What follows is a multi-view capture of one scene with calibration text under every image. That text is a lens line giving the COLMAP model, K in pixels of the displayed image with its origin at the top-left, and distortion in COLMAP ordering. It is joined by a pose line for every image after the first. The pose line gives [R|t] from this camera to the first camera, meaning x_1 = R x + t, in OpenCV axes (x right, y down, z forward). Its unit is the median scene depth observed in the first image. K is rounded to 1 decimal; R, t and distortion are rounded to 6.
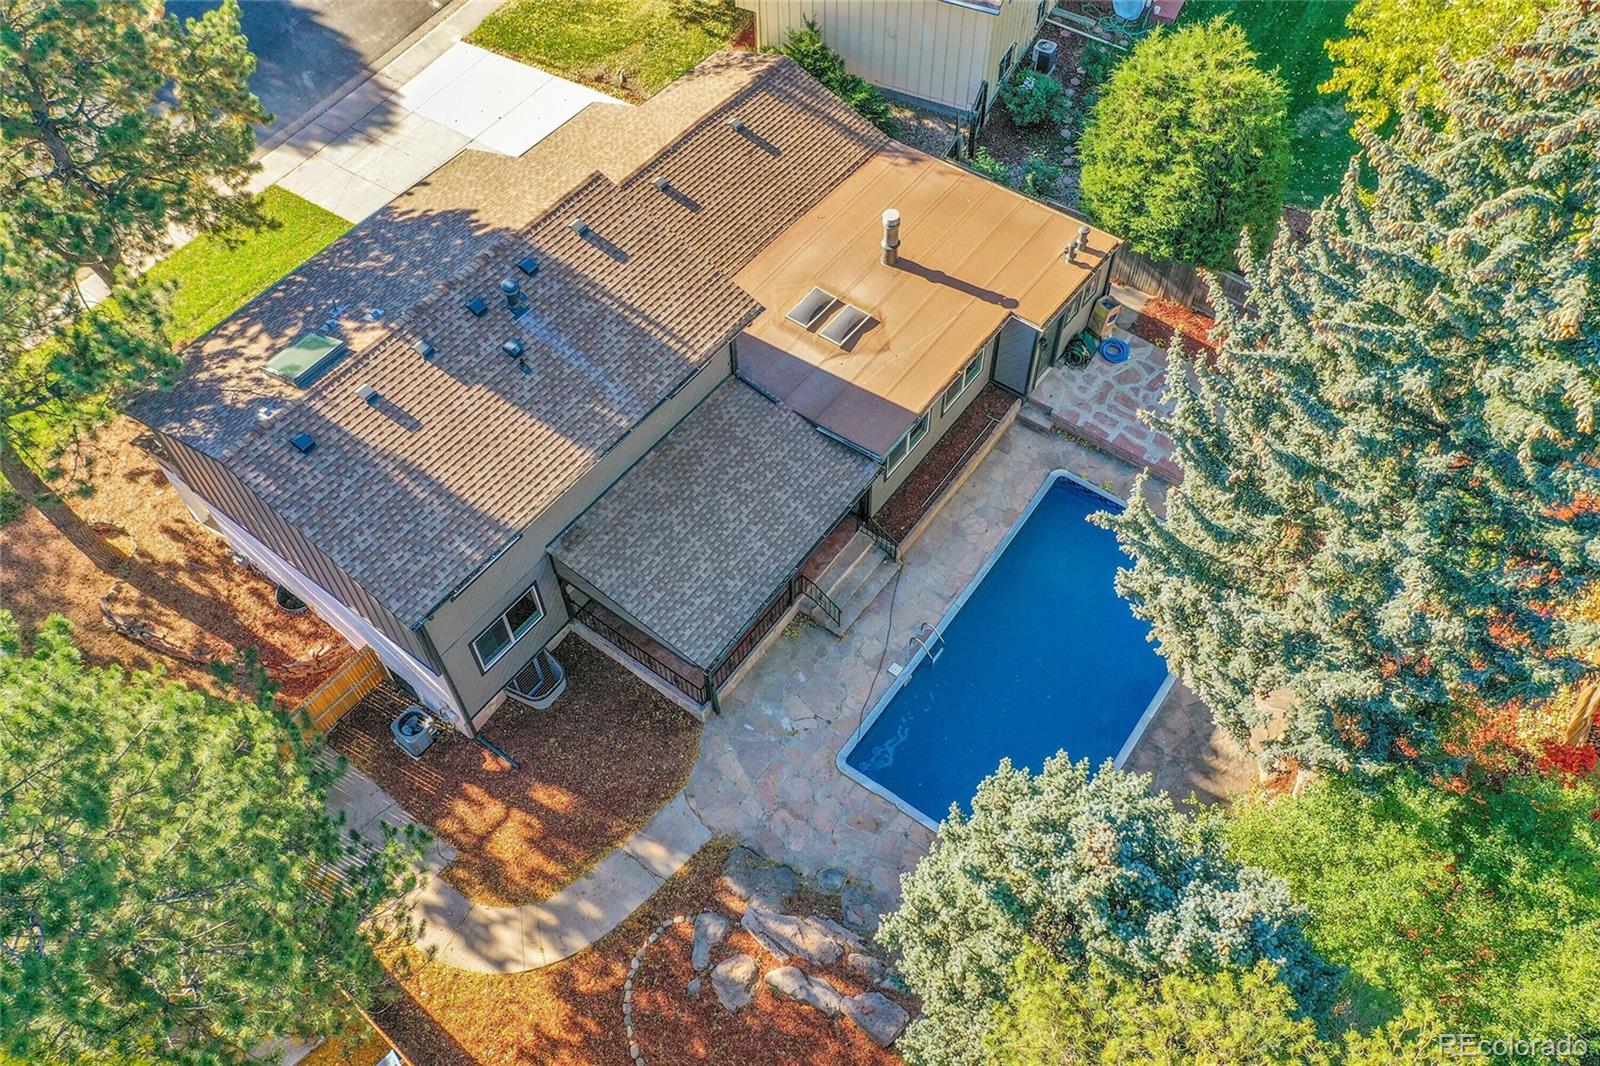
lens RADIAL K [[1256.5, 0, 800.0], [0, 1256.5, 533.0], [0, 0, 1]] dist [-0.004008, -0.001789]
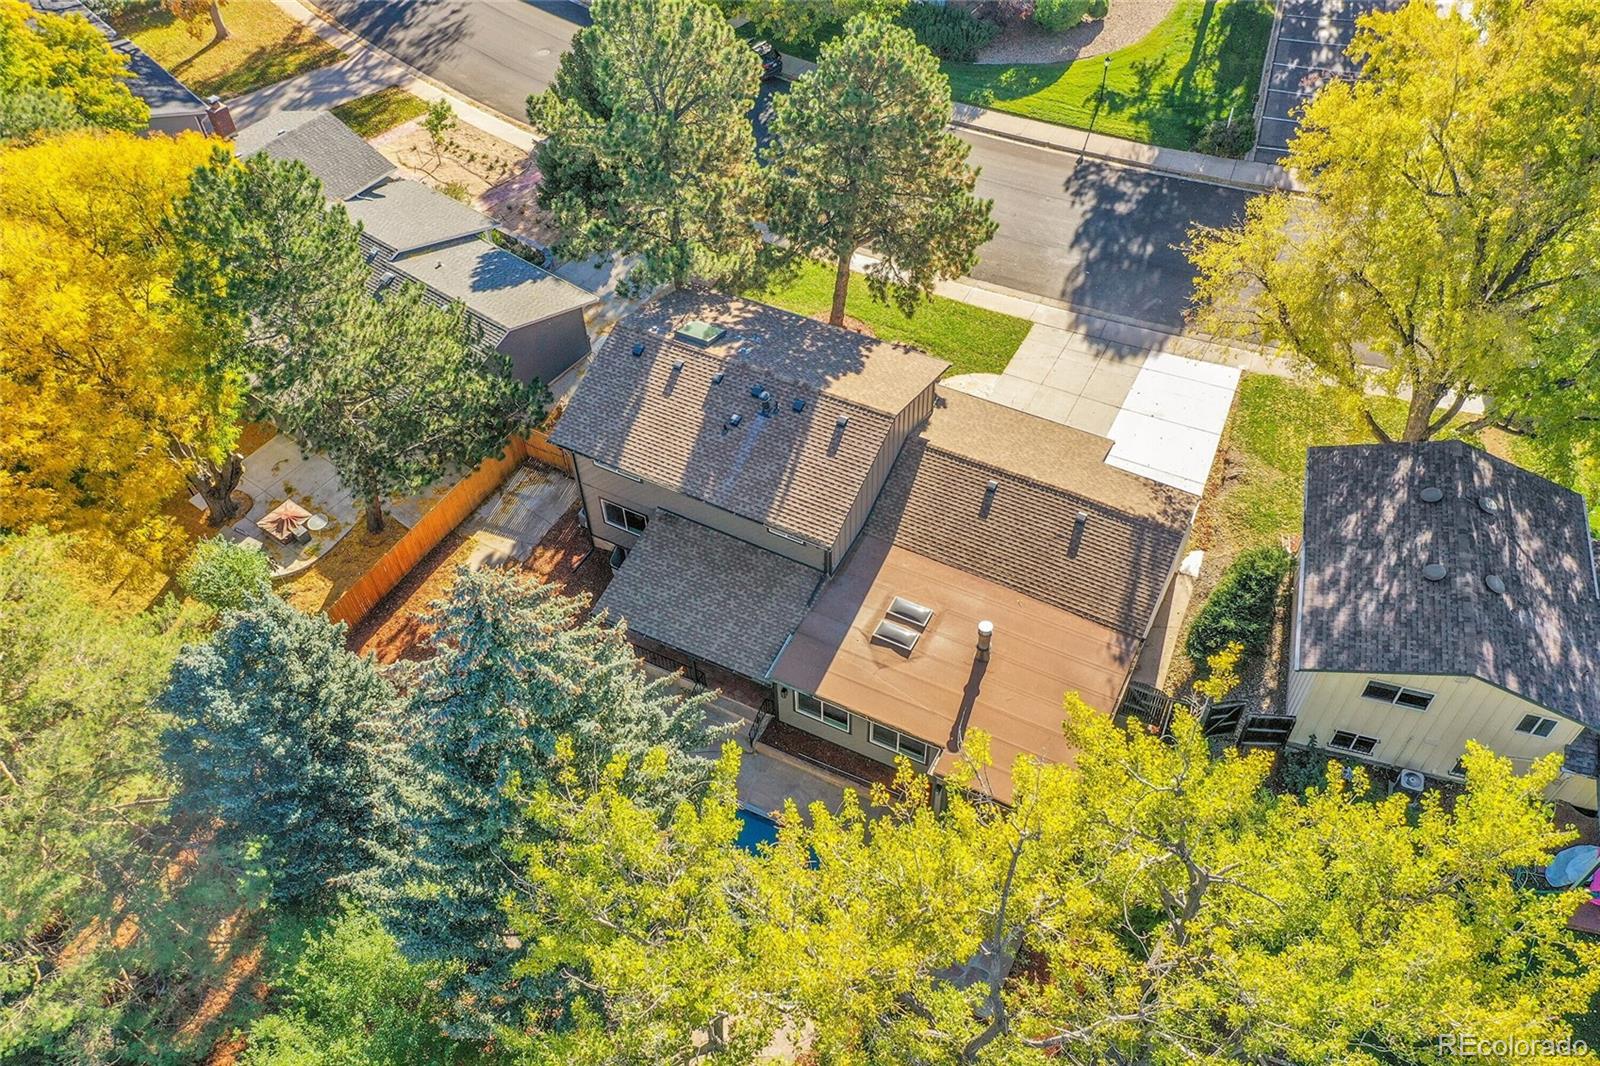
lens RADIAL K [[1256.5, 0, 800.0], [0, 1256.5, 533.0], [0, 0, 1]] dist [-0.004008, -0.001789]
pose [[0.166736, 0.746443, -0.644222, 0.770508], [-0.788490, 0.493236, 0.367425, -0.615346], [0.592016, 0.446700, 0.670803, 0.055799]]
